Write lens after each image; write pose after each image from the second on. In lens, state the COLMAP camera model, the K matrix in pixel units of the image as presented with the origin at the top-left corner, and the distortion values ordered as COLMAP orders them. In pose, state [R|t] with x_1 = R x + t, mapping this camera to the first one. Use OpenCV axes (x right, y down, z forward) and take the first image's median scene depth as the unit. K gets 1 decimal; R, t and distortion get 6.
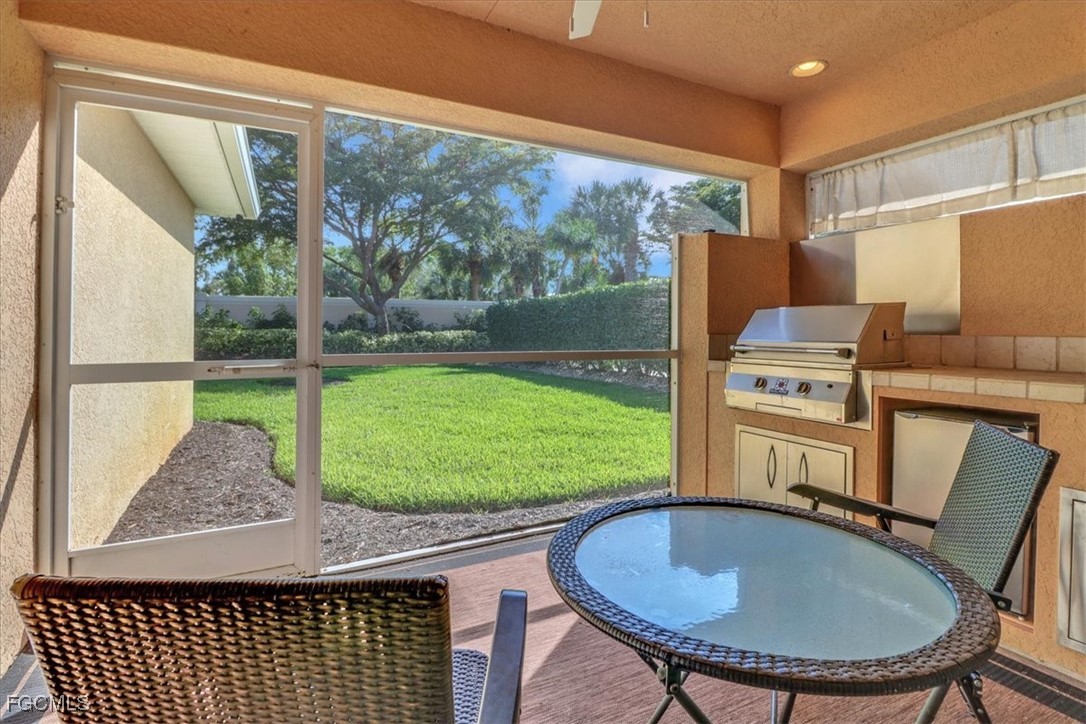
lens RADIAL K [[539.9, 0, 540.9], [0, 539.9, 335.4], [0, 0, 1]] dist [-0.001453, -0.000681]
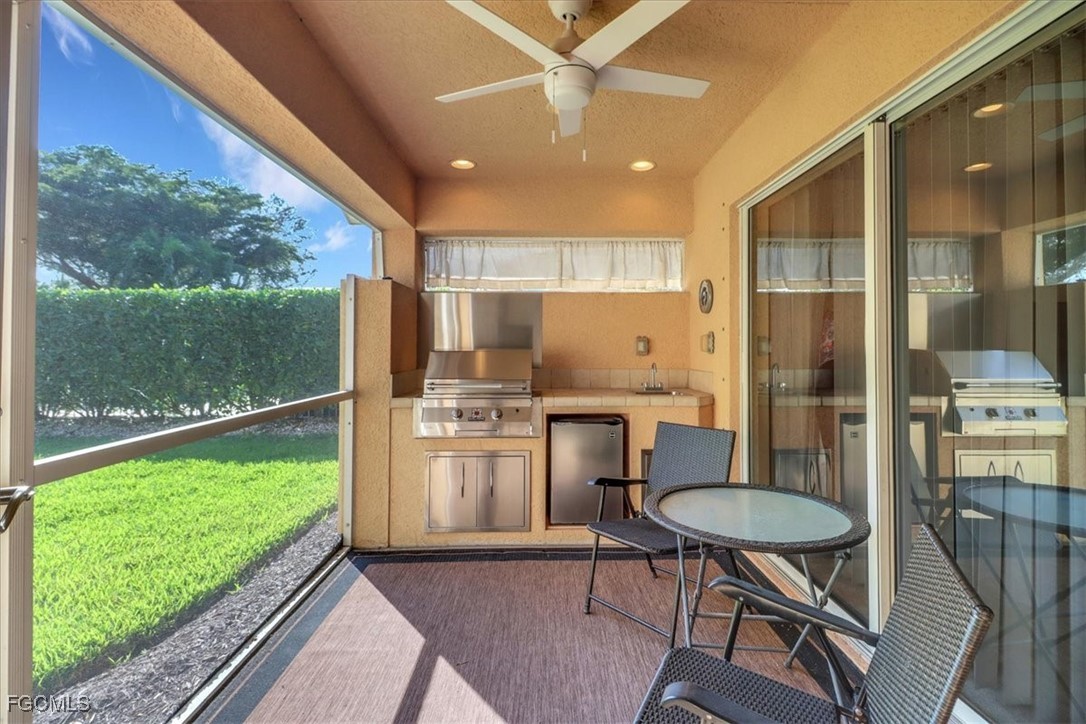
lens RADIAL K [[539.9, 0, 540.9], [0, 539.9, 335.4], [0, 0, 1]] dist [-0.001453, -0.000681]
pose [[0.426421, 0.011017, 0.904458, -0.553076], [0.010805, 0.999792, -0.017272, -0.058962], [-0.904460, 0.017138, 0.426213, 0.273586]]
